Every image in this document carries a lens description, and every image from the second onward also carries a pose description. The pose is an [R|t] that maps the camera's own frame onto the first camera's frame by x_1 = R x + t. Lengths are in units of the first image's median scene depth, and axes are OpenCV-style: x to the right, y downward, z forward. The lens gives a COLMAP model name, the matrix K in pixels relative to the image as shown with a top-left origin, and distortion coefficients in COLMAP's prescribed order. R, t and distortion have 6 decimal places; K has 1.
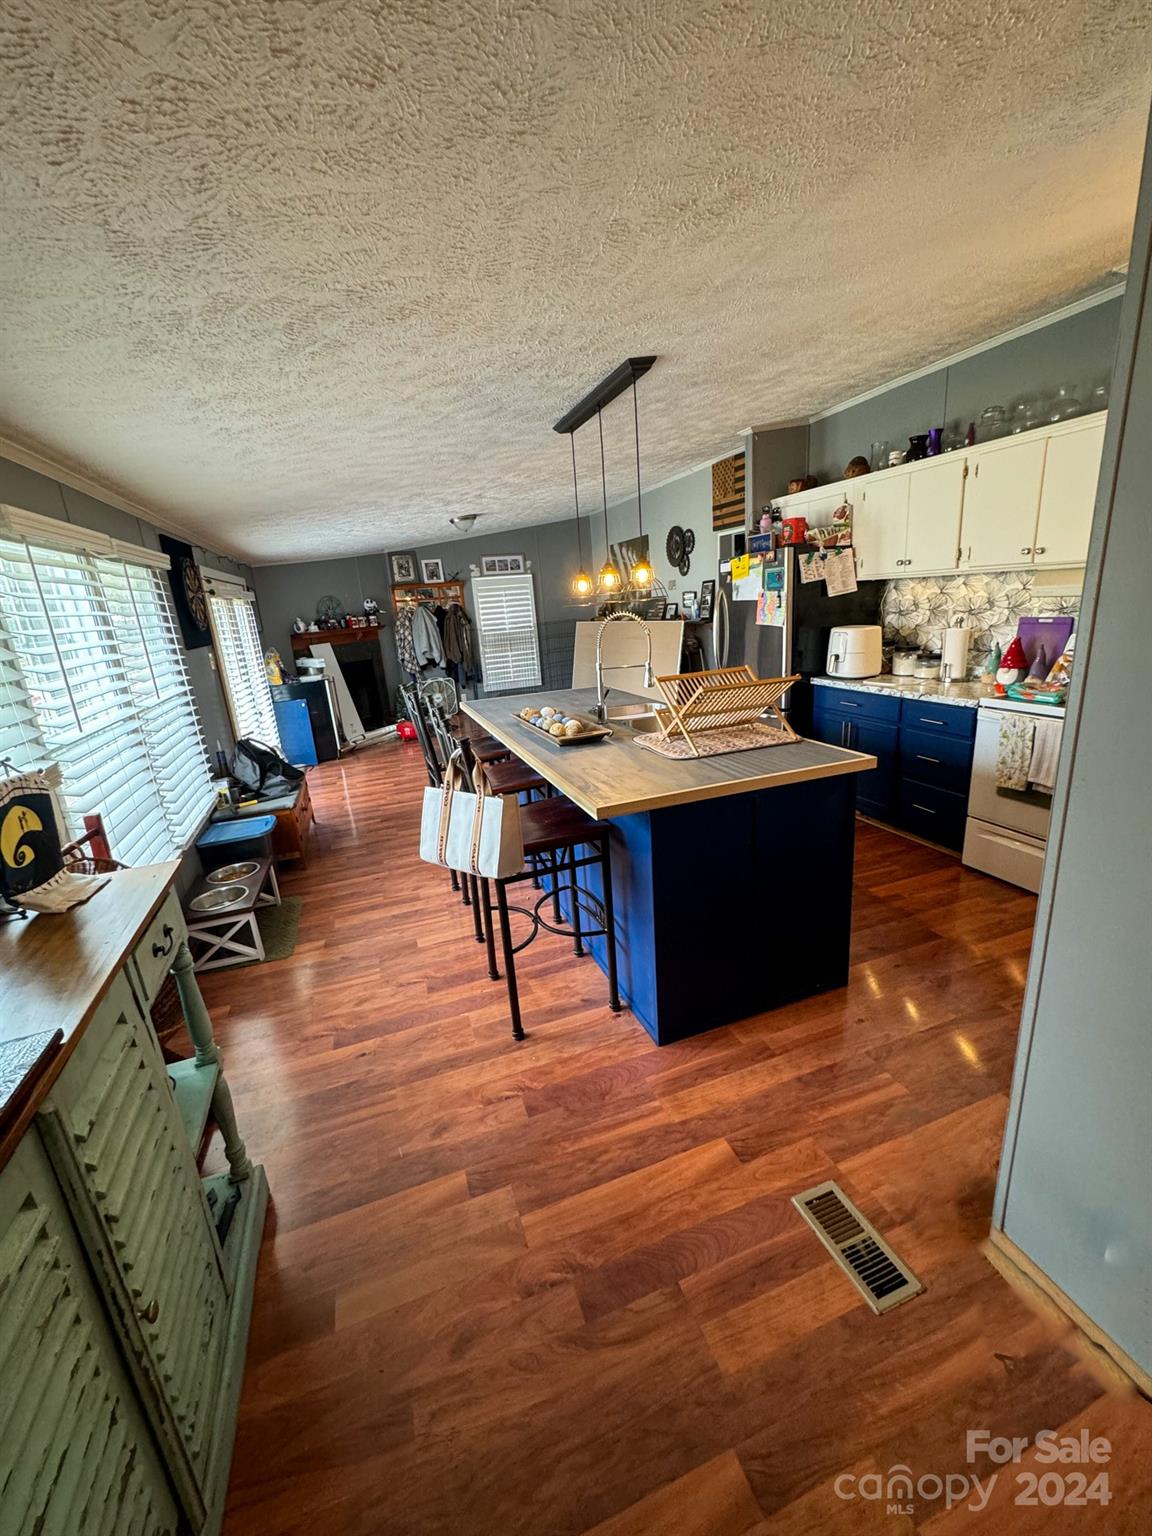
lens RADIAL K [[611.6, 0, 573.2], [0, 611.6, 767.6], [0, 0, 1]] dist [-0.001056, 0.000380]
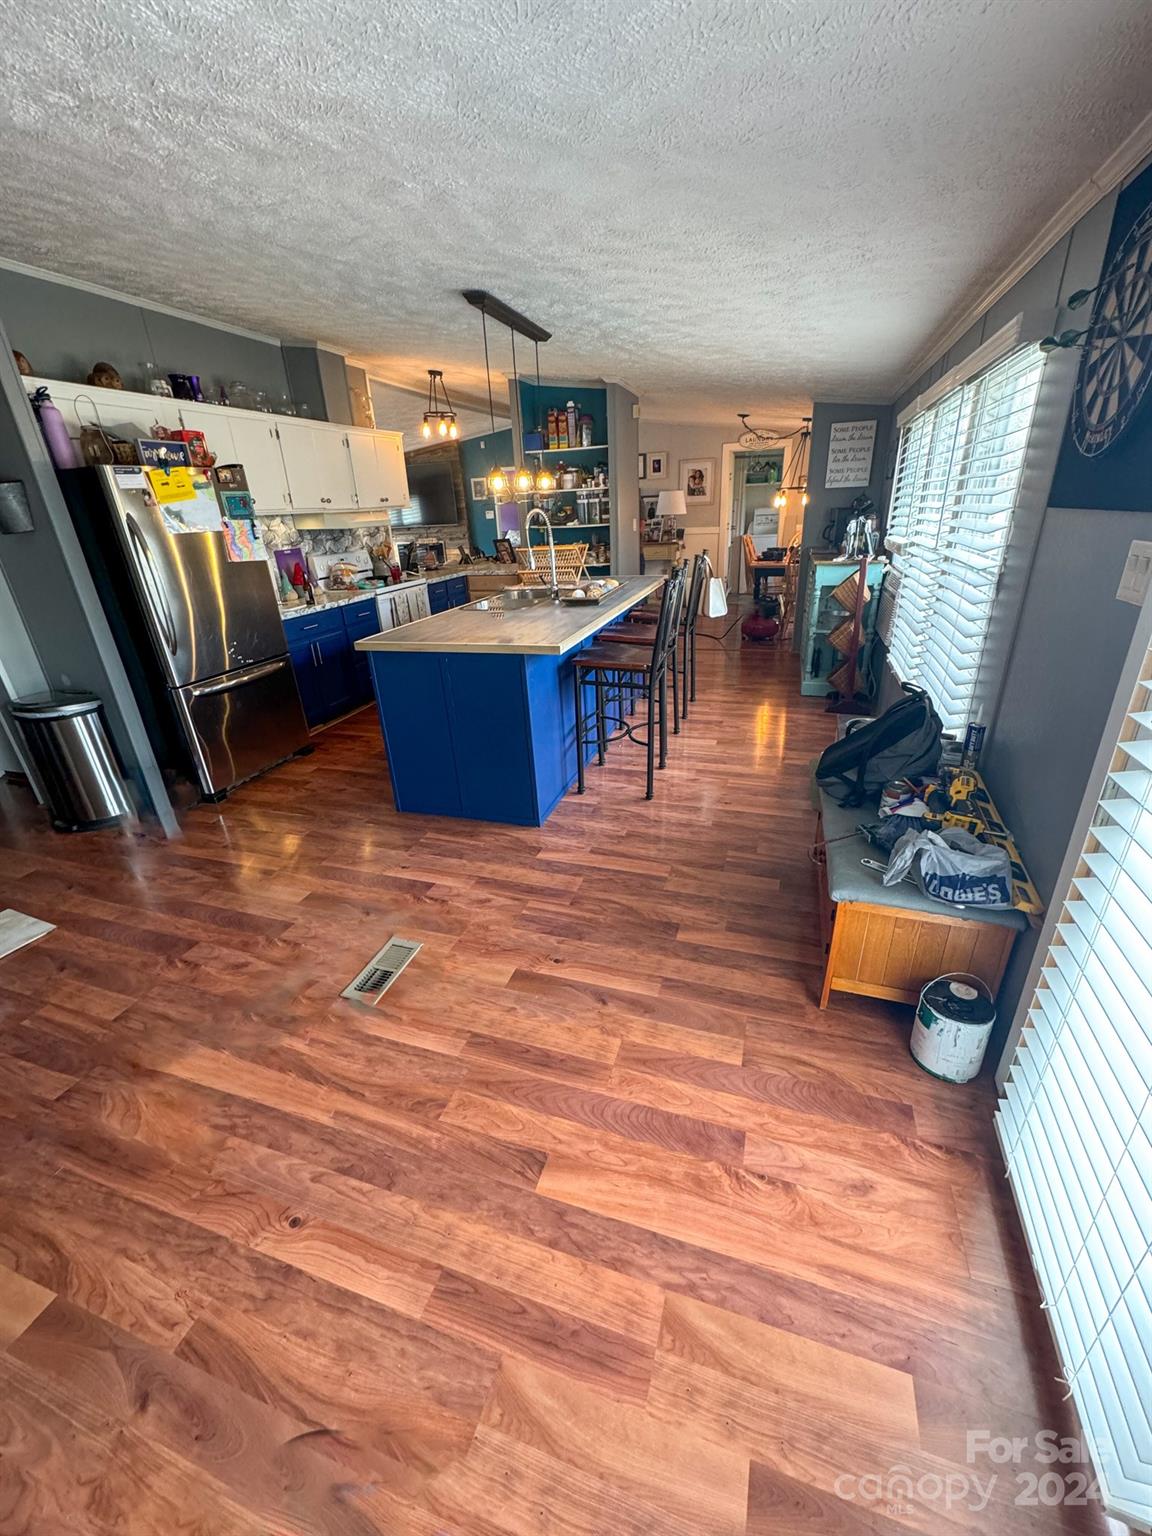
lens RADIAL K [[611.6, 0, 573.2], [0, 611.6, 767.6], [0, 0, 1]] dist [-0.001056, 0.000380]
pose [[-0.780729, -0.142154, 0.608485, -0.605143], [0.265645, 0.805897, 0.529115, -0.340144], [-0.565592, 0.574736, -0.591425, 1.448996]]
